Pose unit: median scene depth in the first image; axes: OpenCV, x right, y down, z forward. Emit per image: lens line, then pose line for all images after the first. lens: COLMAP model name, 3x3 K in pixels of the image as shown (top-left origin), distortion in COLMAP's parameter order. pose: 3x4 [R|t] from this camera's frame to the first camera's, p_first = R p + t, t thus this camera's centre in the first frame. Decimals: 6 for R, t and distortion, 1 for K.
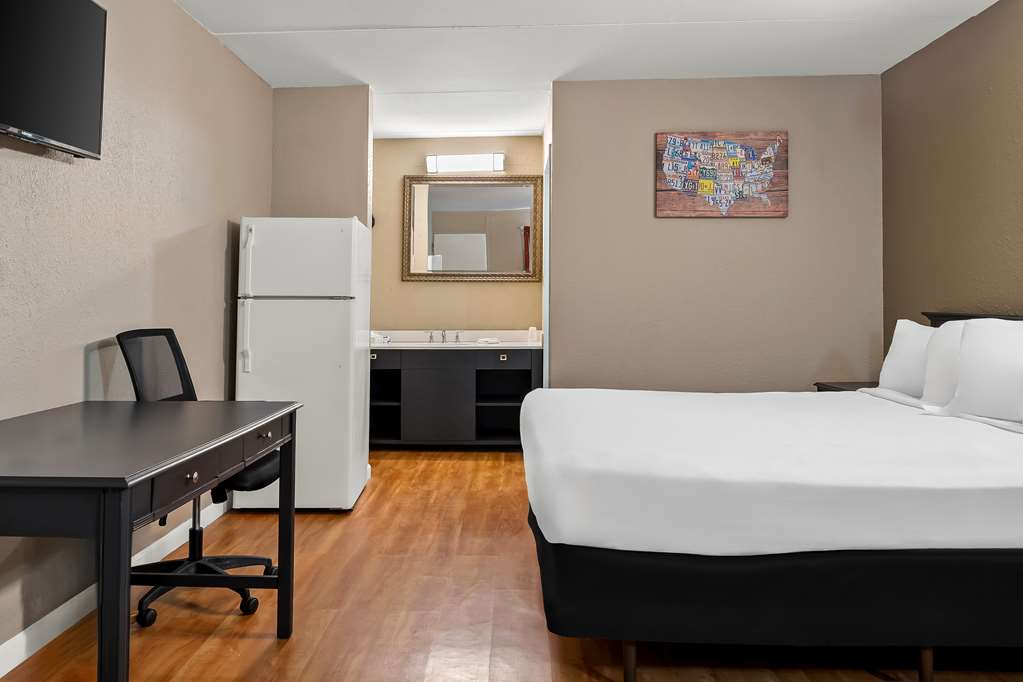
lens RADIAL K [[796.1, 0, 521.4], [0, 796.1, 284.4], [0, 0, 1]] dist [-0.002214, -0.004881]
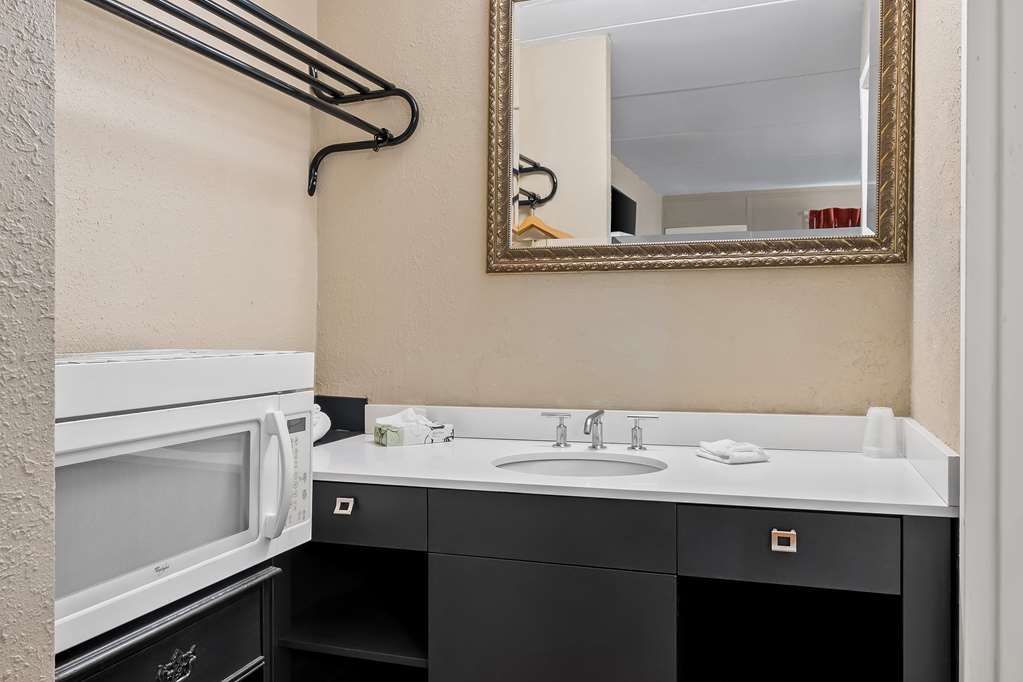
lens RADIAL K [[750.1, 0, 517.5], [0, 750.1, 337.2], [0, 0, 1]] dist [0.001362, -0.002271]
pose [[0.939542, -0.001712, -0.342429, -0.018593], [0.014950, 0.999239, 0.036022, 0.013663], [0.342107, -0.038964, 0.938853, 0.677960]]
